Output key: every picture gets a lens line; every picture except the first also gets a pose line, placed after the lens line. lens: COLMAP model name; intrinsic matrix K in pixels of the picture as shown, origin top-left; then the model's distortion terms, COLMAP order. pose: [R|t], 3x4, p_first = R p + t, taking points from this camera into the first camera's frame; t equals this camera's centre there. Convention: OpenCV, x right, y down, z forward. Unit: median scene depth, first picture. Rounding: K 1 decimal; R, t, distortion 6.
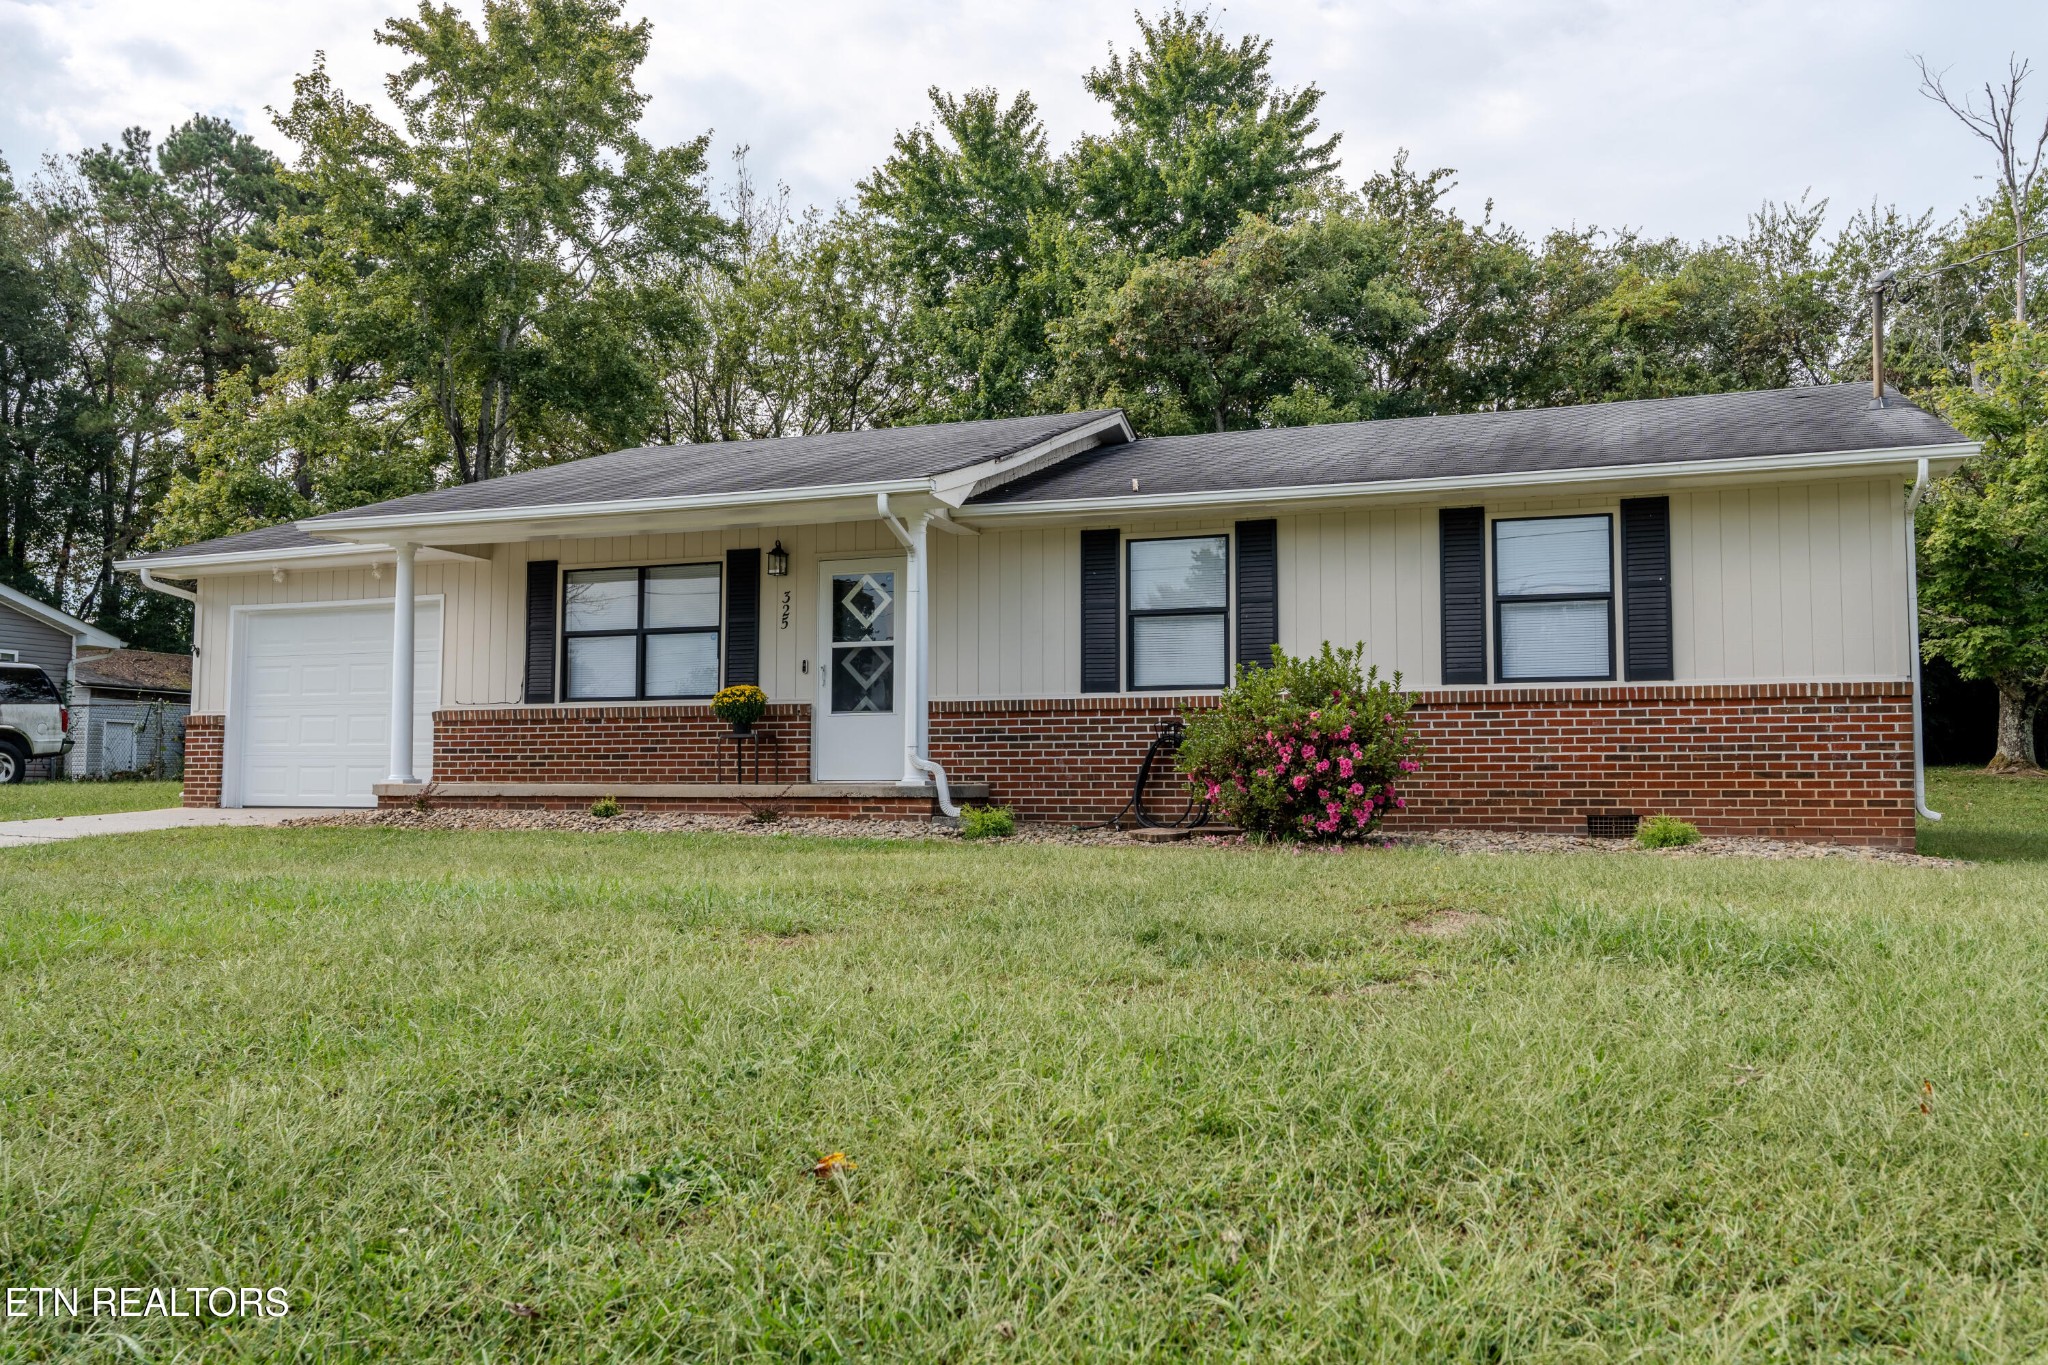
lens RADIAL K [[1625.4, 0, 1031.3], [0, 1625.4, 684.2], [0, 0, 1]] dist [0.004361, 0.001074]
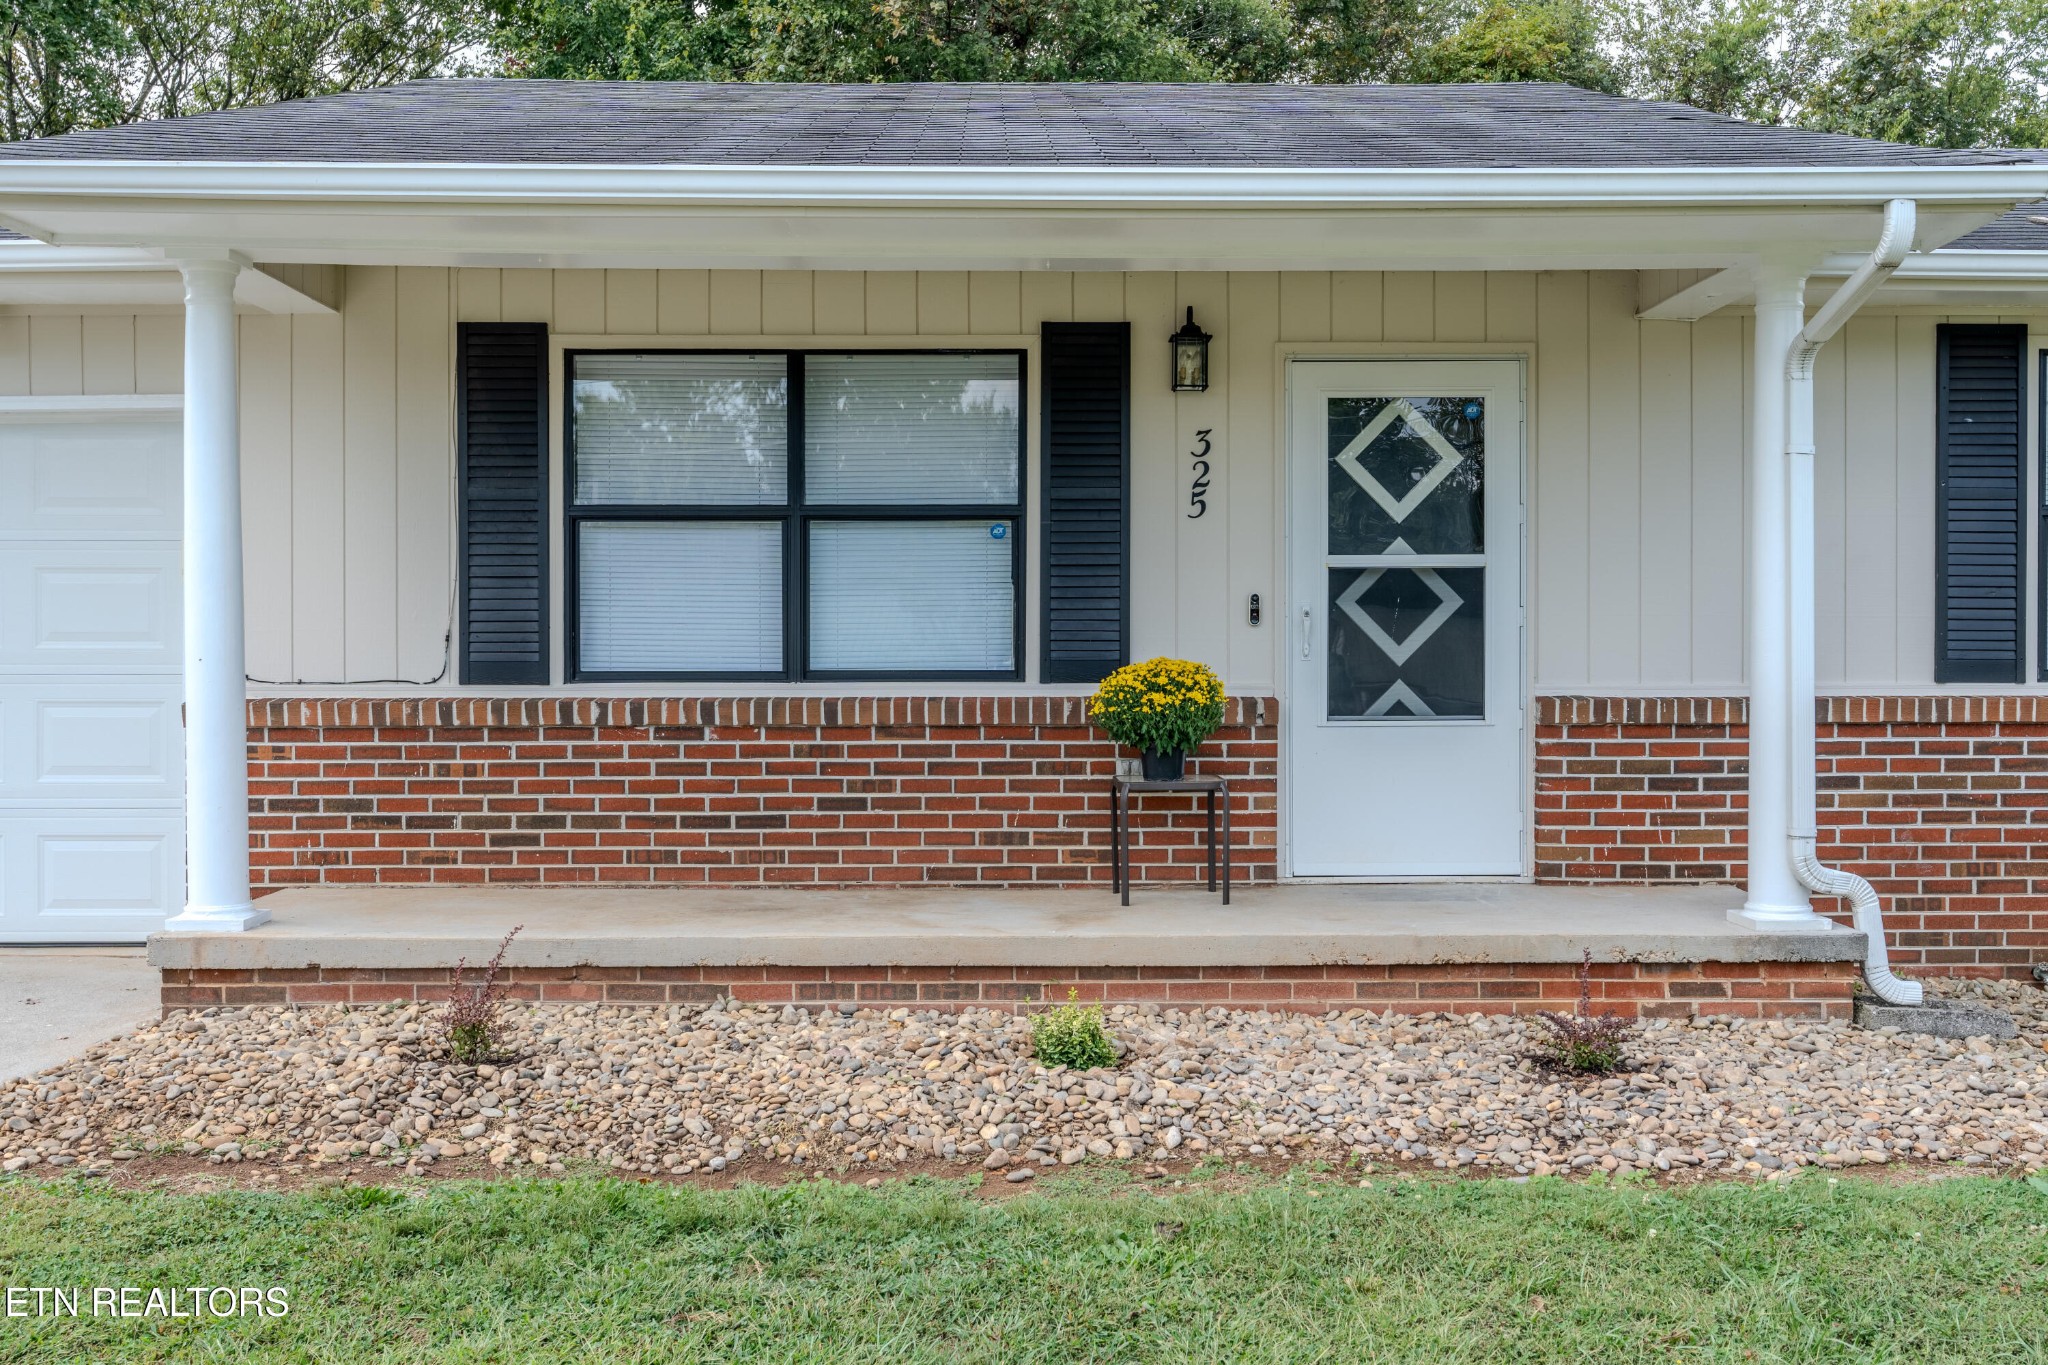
lens RADIAL K [[1998.7, 0, 1024.0], [0, 1998.7, 682.5], [0, 0, 1]] dist [0.006559, 0.003823]
pose [[0.931887, -0.009246, 0.362632, -0.380527], [-0.020258, 0.996789, 0.077474, -0.030635], [-0.362184, -0.079543, 0.928707, 0.526791]]
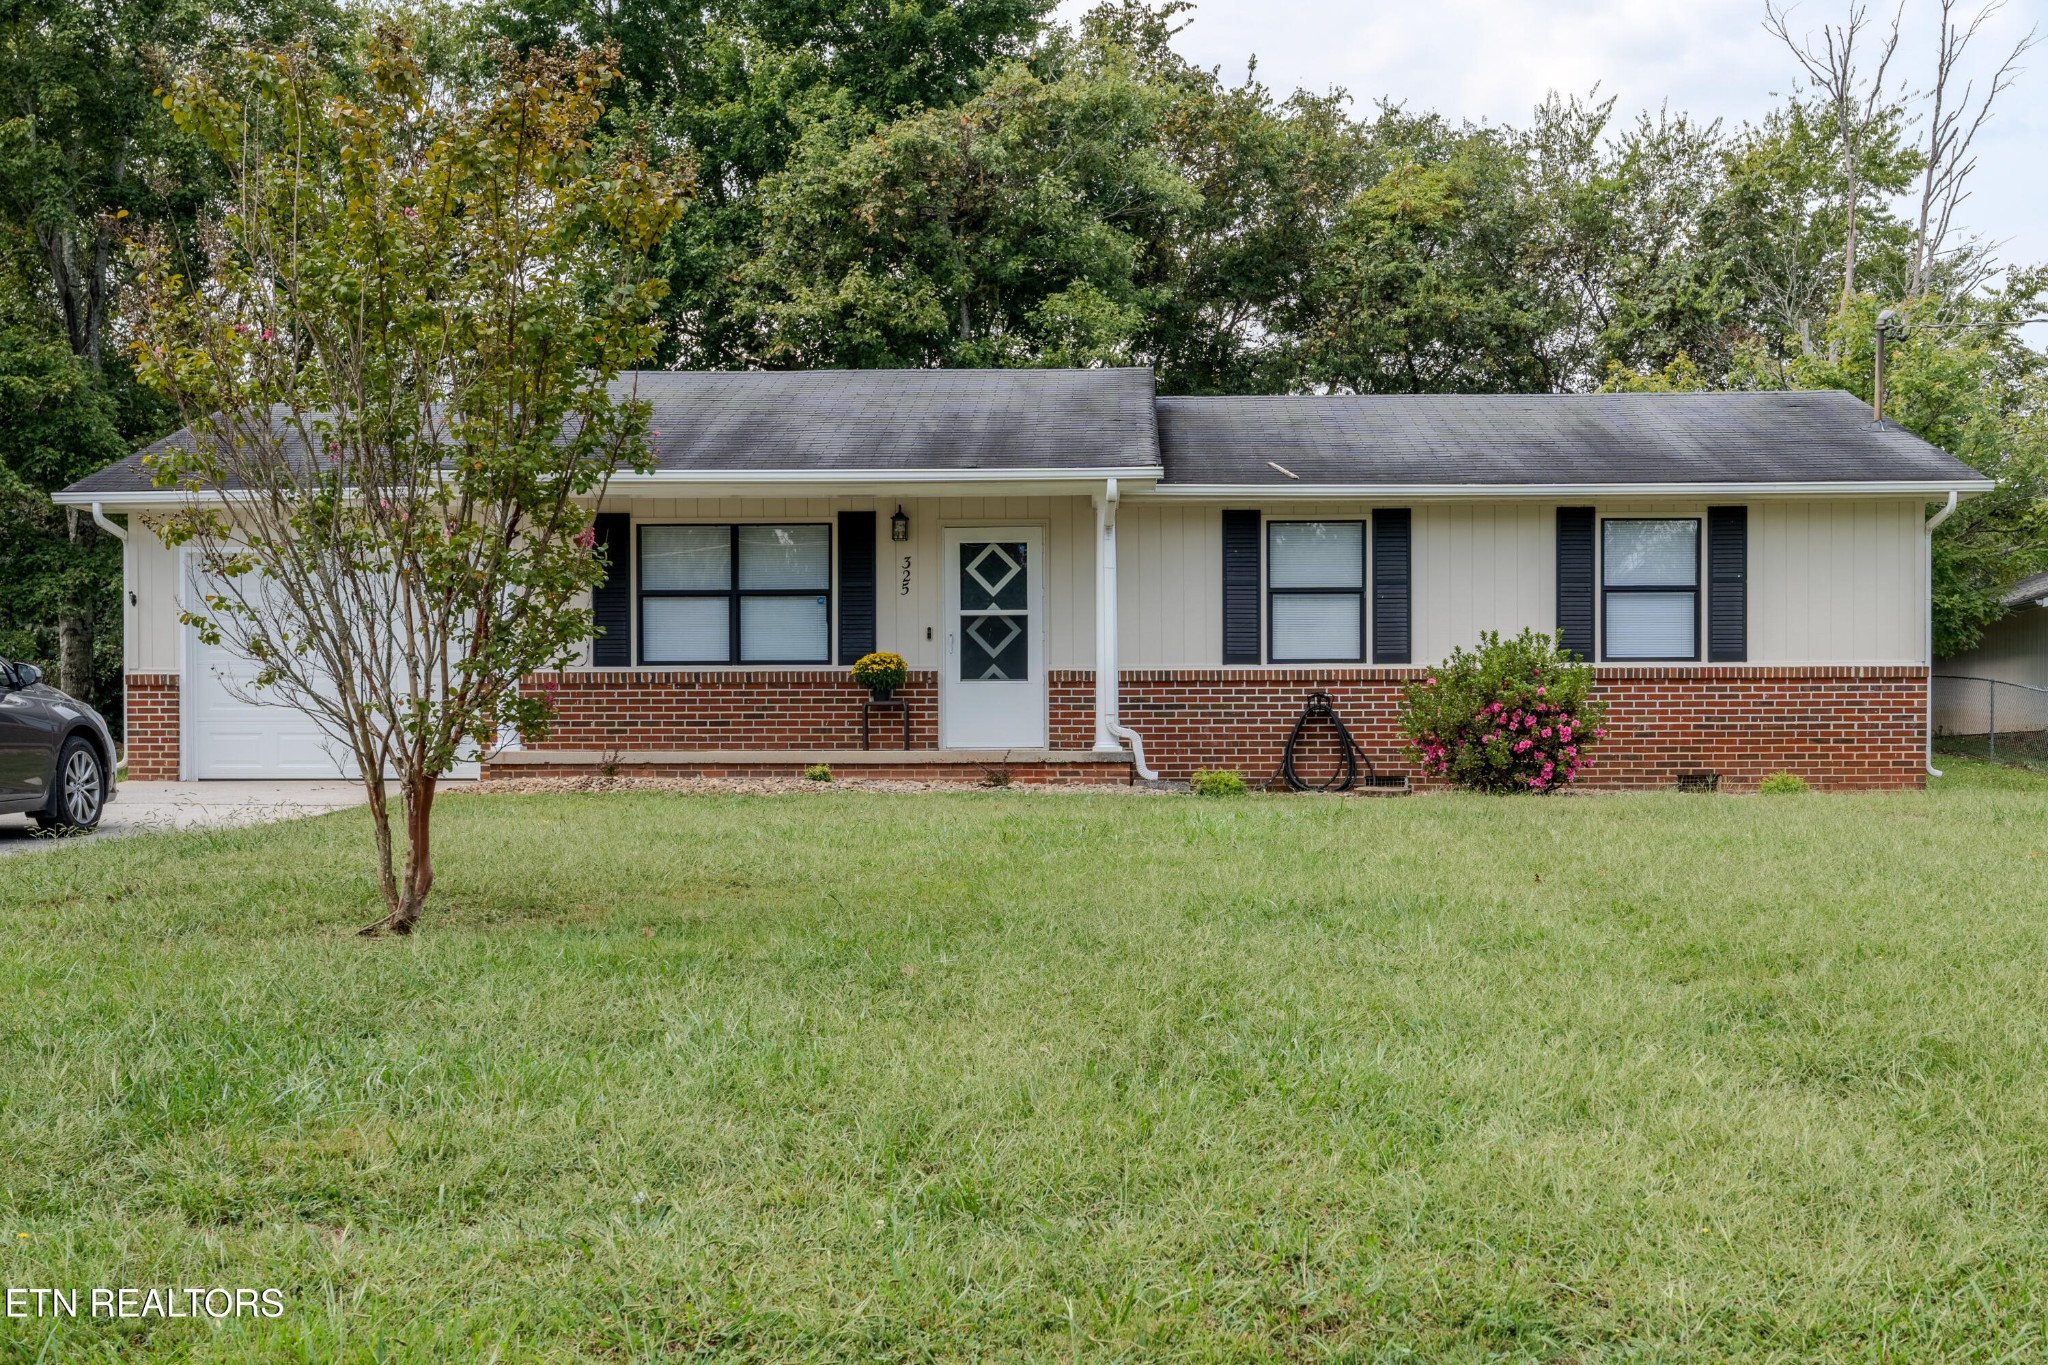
lens RADIAL K [[2472.4, 0, 1034.3], [0, 2472.4, 810.5], [0, 0, 1]] dist [-0.000694, 0.033650]
pose [[0.948369, -0.008037, 0.317068, -0.552268], [-0.016583, 0.997055, 0.074874, -0.017040], [-0.316736, -0.076266, 0.945443, -0.455504]]
